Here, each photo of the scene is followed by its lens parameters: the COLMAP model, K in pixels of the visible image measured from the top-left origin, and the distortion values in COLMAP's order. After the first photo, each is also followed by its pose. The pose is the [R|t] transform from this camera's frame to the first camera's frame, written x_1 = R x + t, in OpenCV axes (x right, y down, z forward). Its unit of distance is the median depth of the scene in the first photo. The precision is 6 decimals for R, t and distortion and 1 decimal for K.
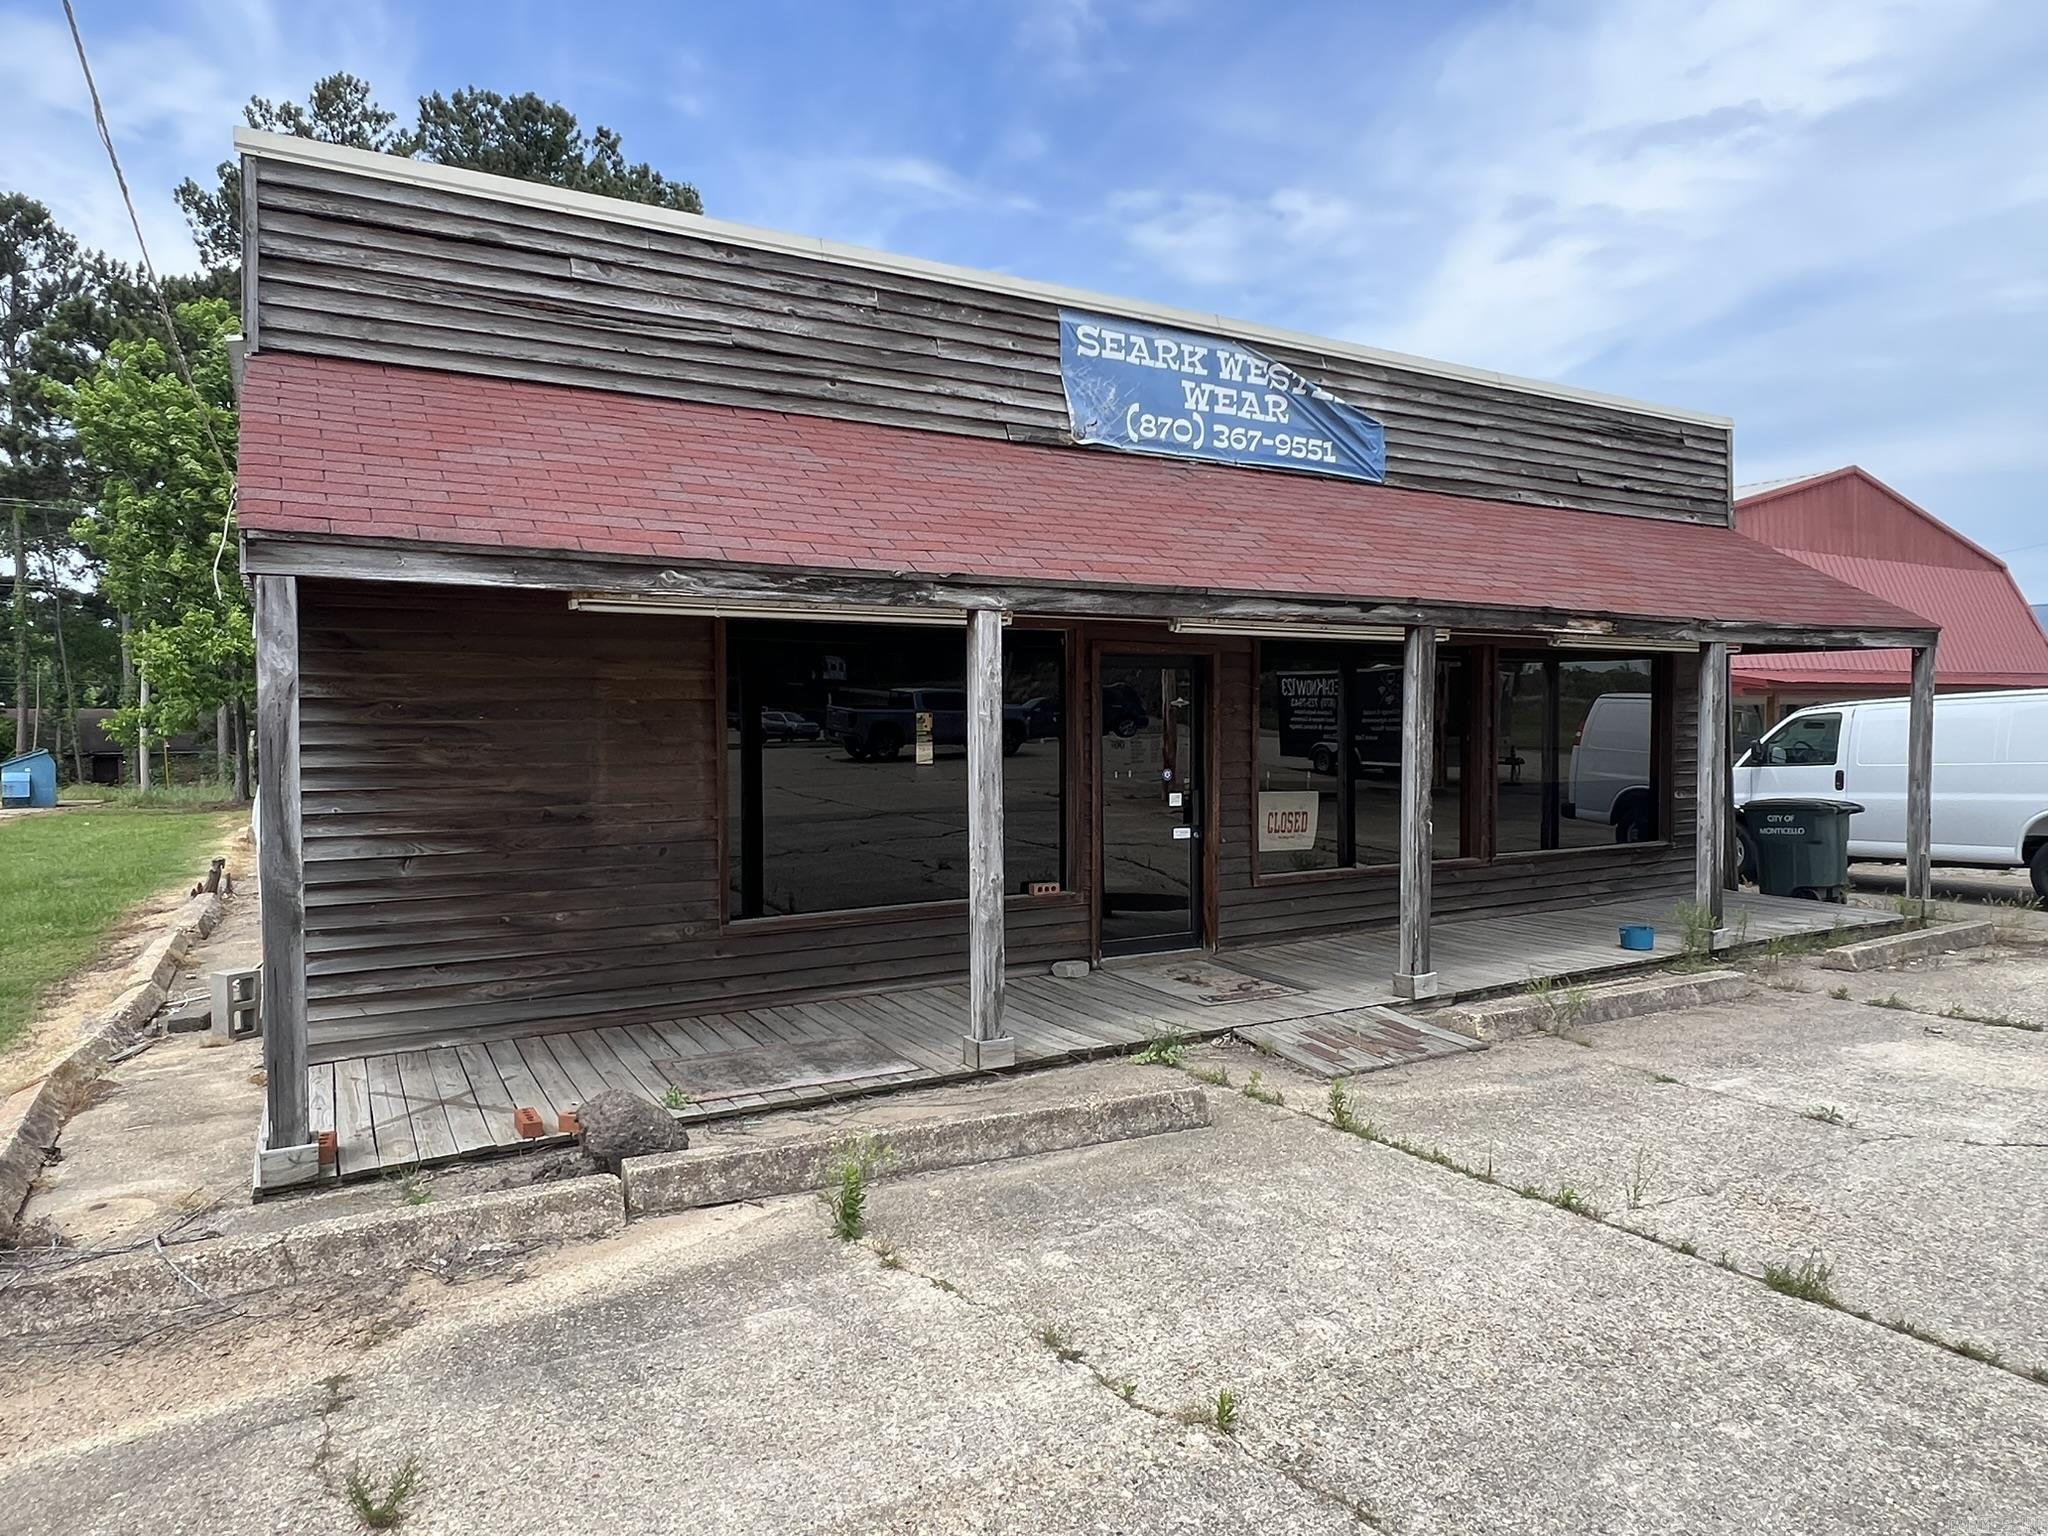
lens RADIAL K [[1276.3, 0, 1024.0], [0, 1276.3, 768.0], [0, 0, 1]] dist [-0.002721, 0.000303]
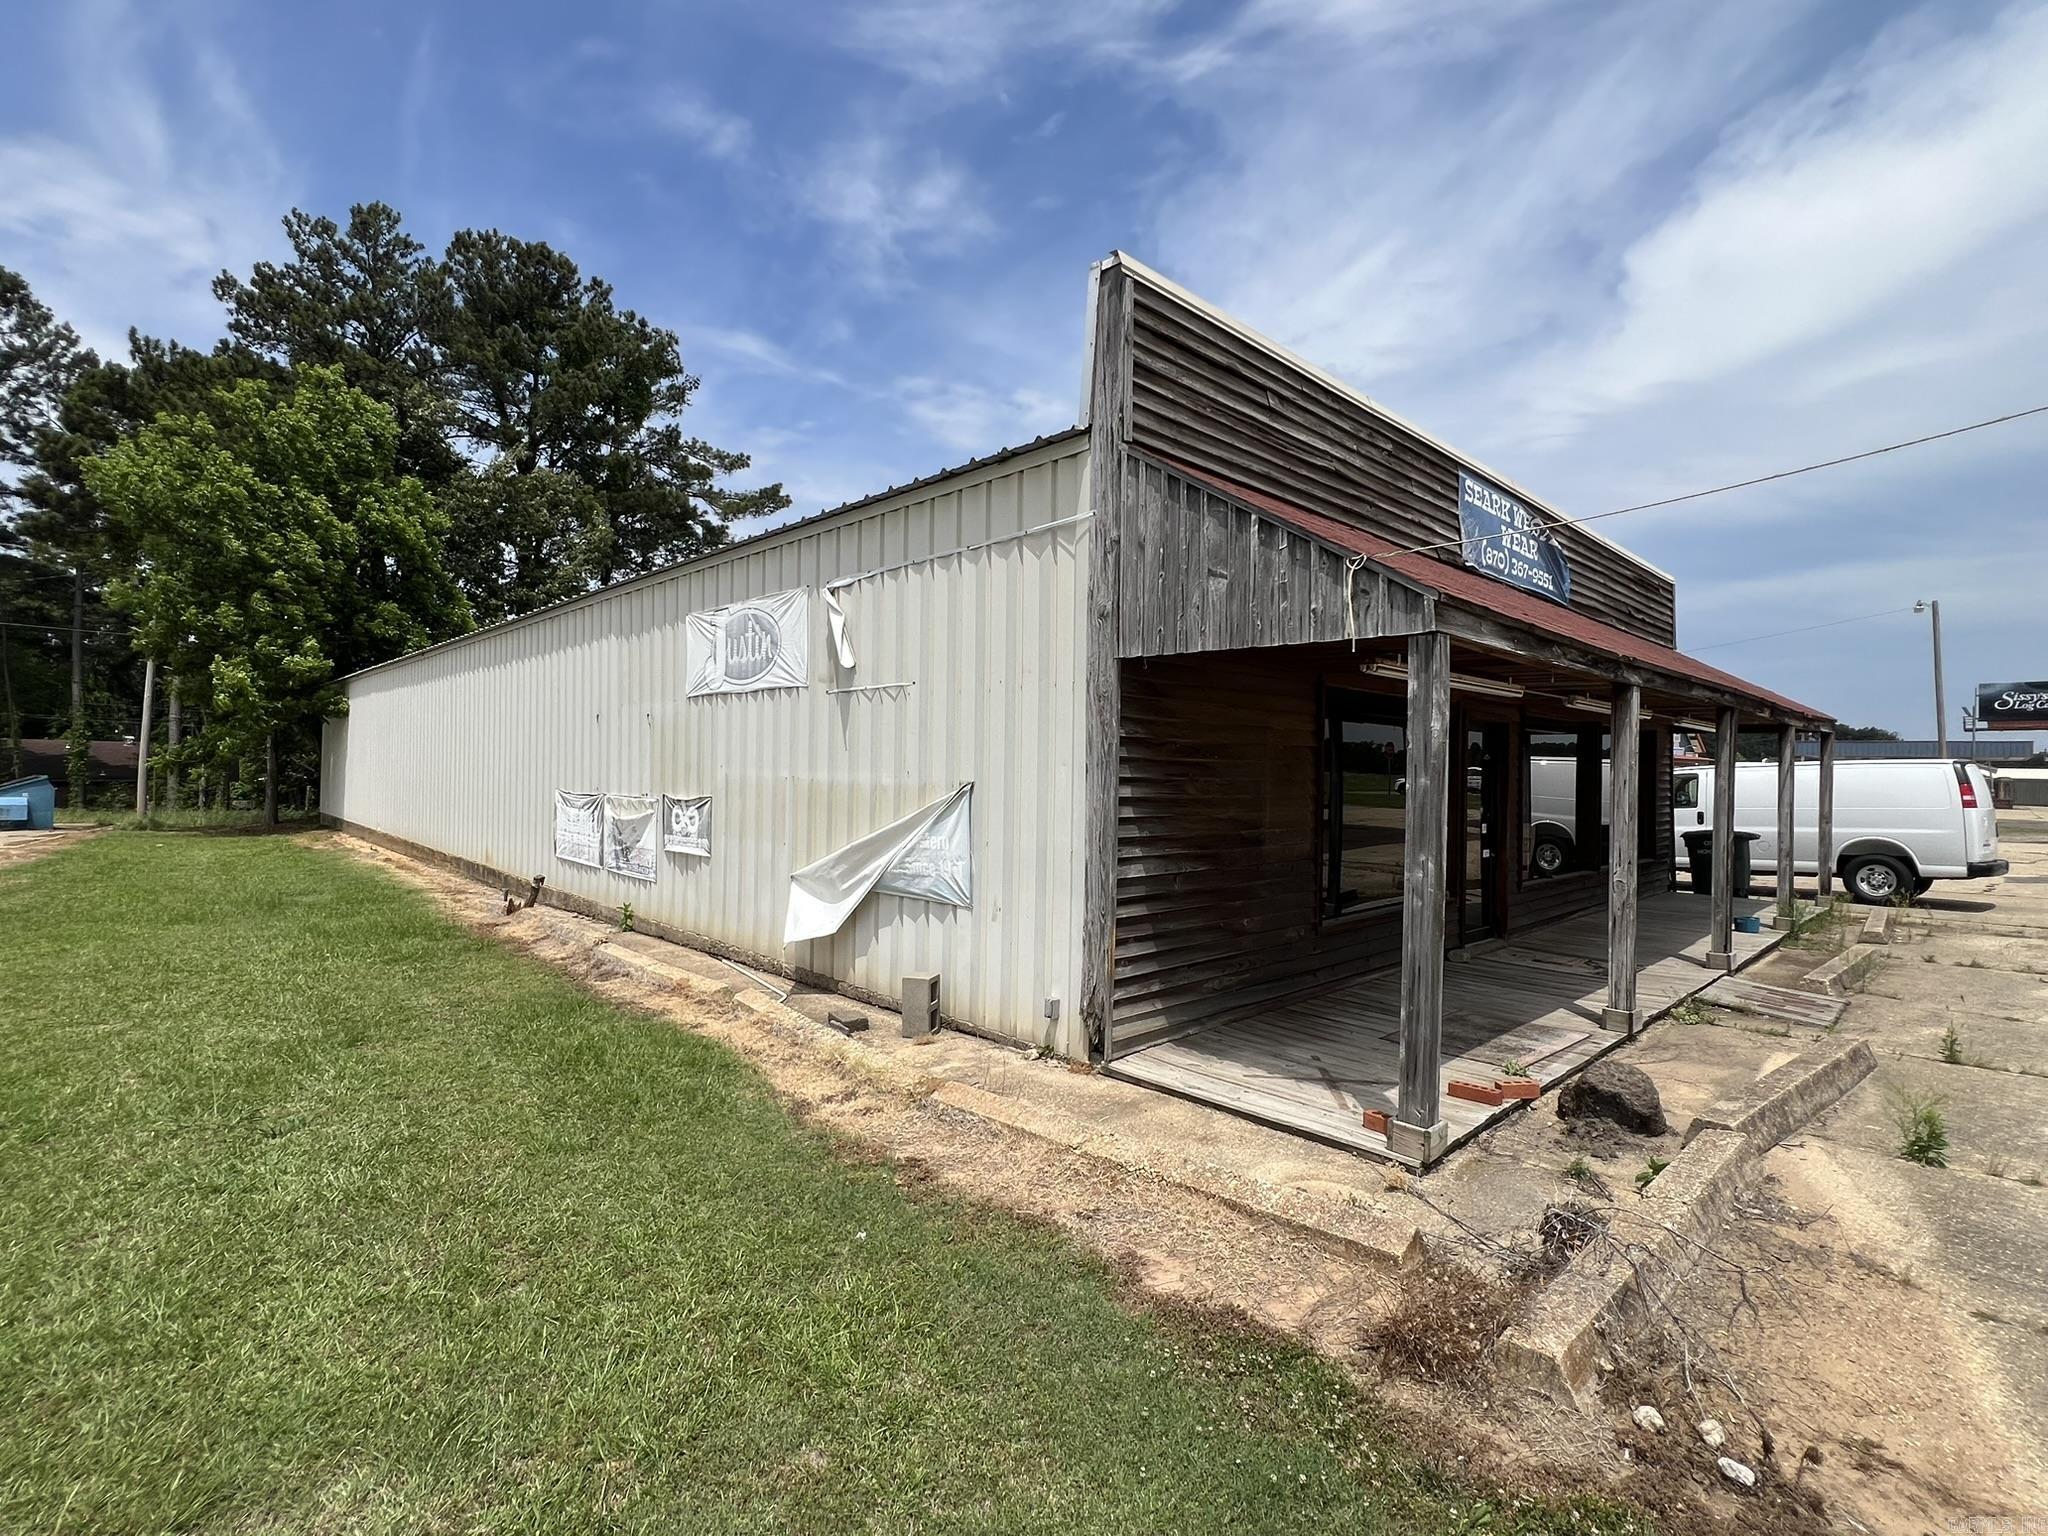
lens RADIAL K [[954.6, 0, 1024.0], [0, 954.6, 768.0], [0, 0, 1]] dist [-0.000181, -0.001546]
pose [[0.972689, 0.020198, 0.231230, -0.554229], [-0.011331, 0.999151, -0.039611, 0.005653], [-0.231834, 0.035909, 0.972092, 0.112249]]
